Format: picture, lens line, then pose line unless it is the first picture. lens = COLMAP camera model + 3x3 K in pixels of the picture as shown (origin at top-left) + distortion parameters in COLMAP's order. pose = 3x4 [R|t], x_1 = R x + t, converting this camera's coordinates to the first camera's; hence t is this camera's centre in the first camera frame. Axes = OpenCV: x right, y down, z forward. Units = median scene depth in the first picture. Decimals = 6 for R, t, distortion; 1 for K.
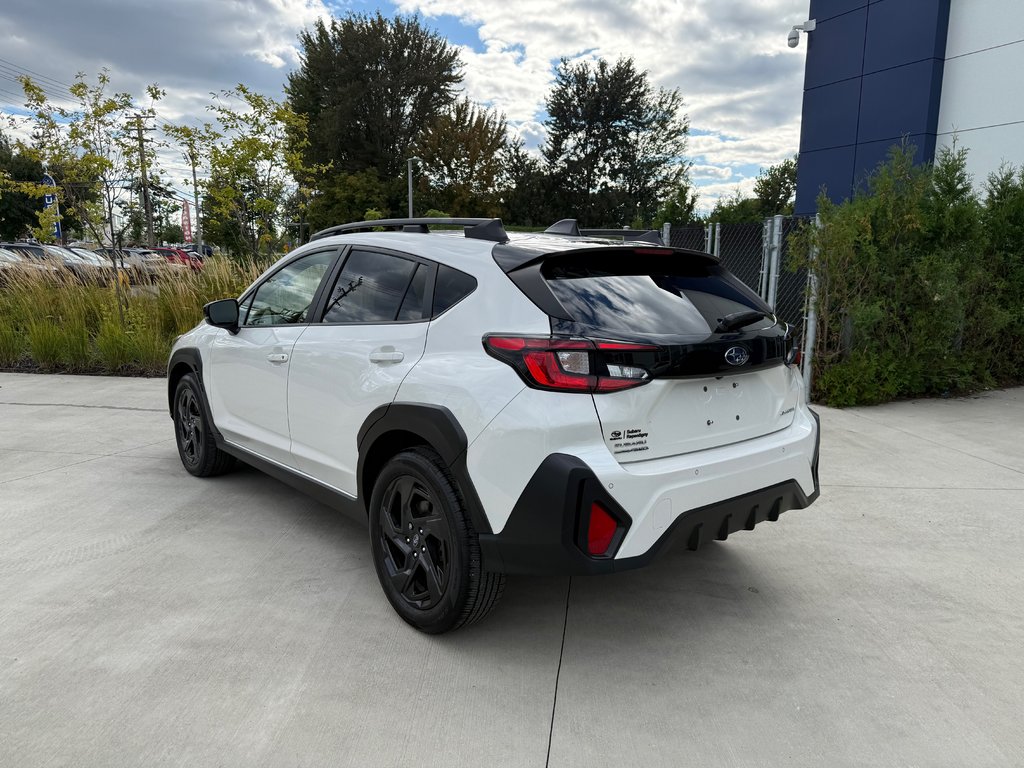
lens RADIAL K [[715.6, 0, 504.7], [0, 715.6, 388.9], [0, 0, 1]] dist [0.038729, -0.052360]
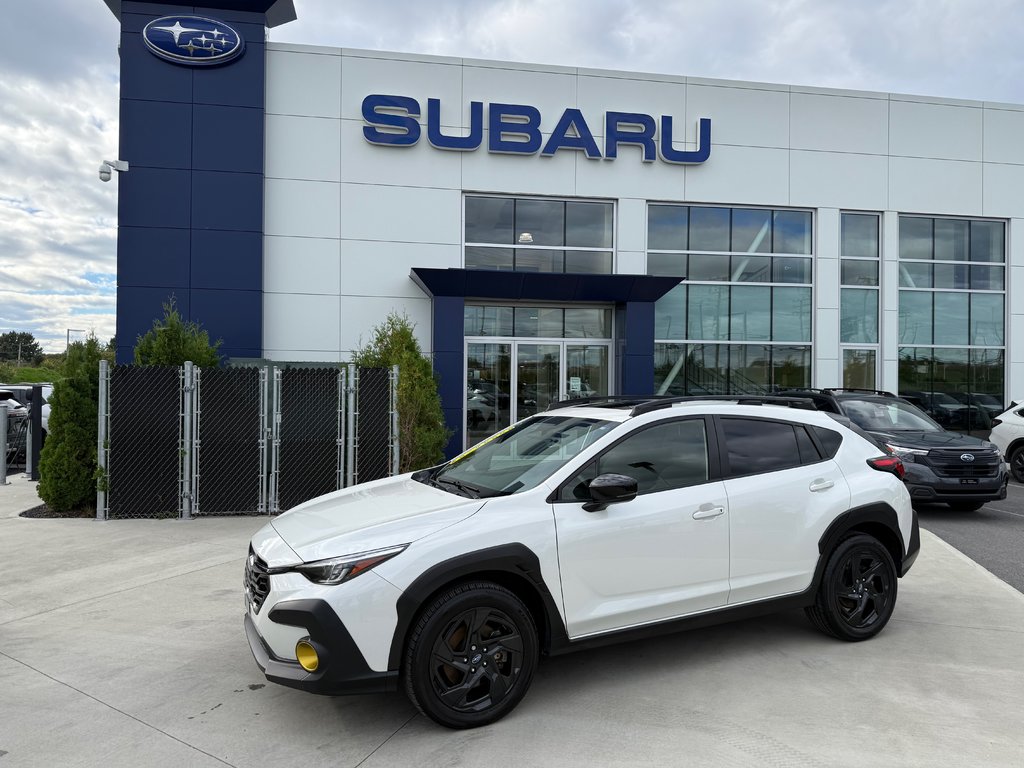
lens RADIAL K [[715.6, 0, 510.4], [0, 715.6, 393.9], [0, 0, 1]] dist [0.038729, -0.052360]
pose [[0.253937, -0.018558, 0.967043, -1.701332], [0.164977, 0.985996, -0.024400, -0.290325], [-0.953047, 0.165736, 0.253443, 1.098624]]
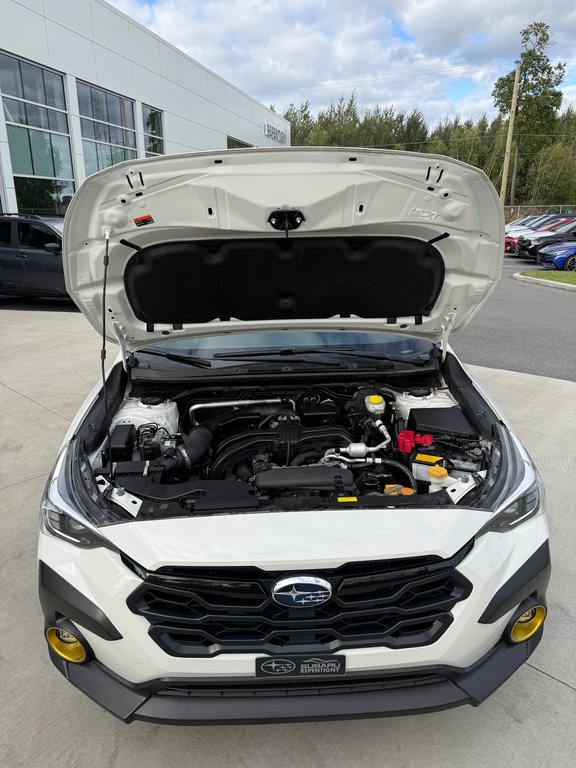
lens RADIAL K [[536.7, 0, 285.2], [0, 536.7, 389.5], [0, 0, 1]] dist [0.038729, -0.052360]
pose [[-0.792474, -0.200959, 0.575847, -0.842740], [0.096192, 0.891160, 0.443374, -0.461232], [-0.602272, 0.406755, -0.686891, 2.130691]]
